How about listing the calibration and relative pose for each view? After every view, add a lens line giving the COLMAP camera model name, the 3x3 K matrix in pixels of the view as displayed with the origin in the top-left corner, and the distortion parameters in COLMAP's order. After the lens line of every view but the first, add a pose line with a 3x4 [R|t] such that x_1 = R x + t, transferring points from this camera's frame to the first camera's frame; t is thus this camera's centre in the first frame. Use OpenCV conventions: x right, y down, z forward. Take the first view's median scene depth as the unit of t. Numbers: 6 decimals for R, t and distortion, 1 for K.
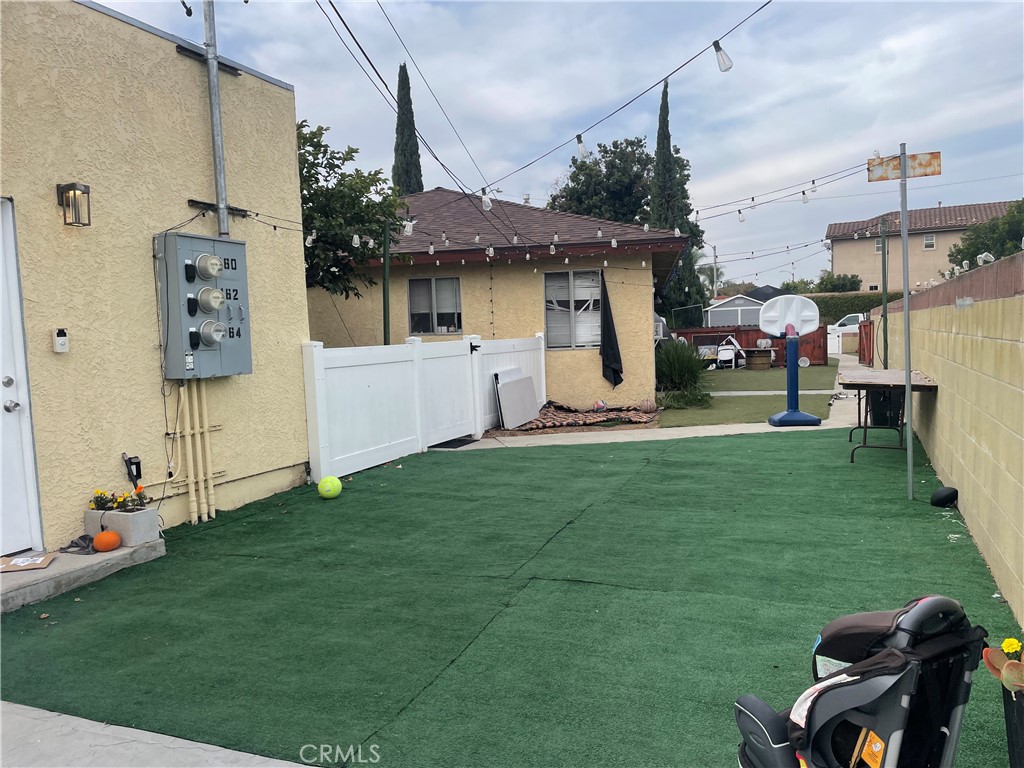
lens RADIAL K [[781.8, 0, 526.7], [0, 781.8, 394.9], [0, 0, 1]] dist [0.088493, -0.114665]
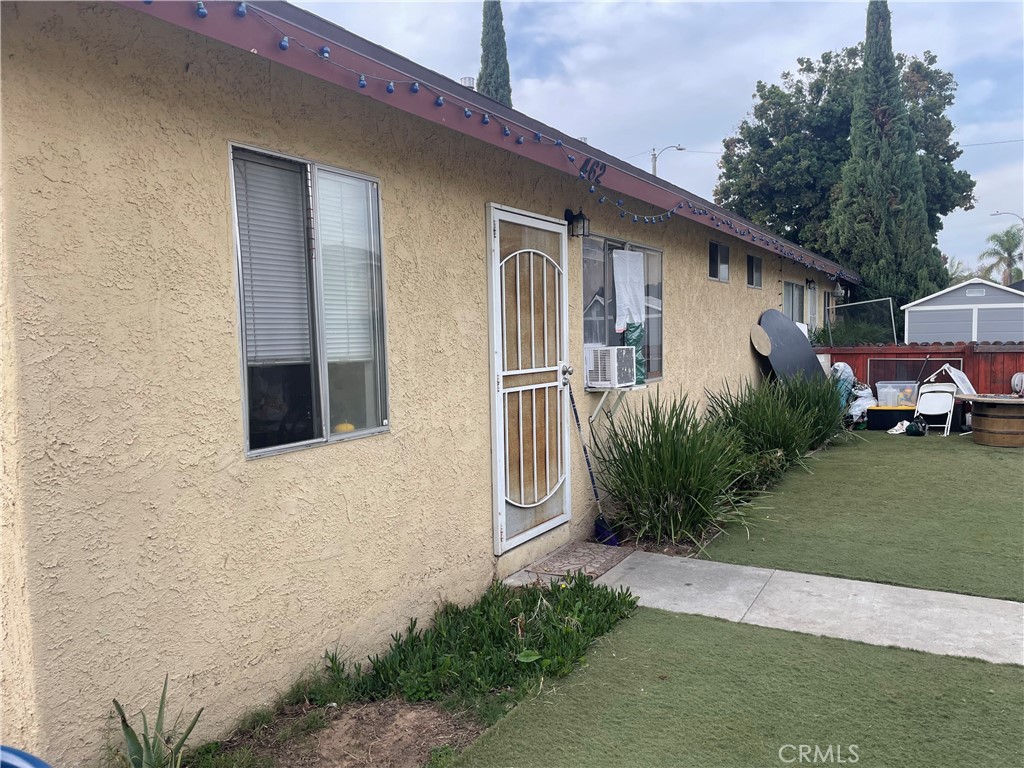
lens RADIAL K [[780.4, 0, 512.0], [0, 780.4, 384.0], [0, 0, 1]] dist [0.091286, -0.115788]
pose [[0.934778, 0.044034, -0.352494, 0.179072], [-0.045455, 0.998957, 0.004249, -0.052080], [0.352314, 0.012051, 0.935804, 0.448384]]
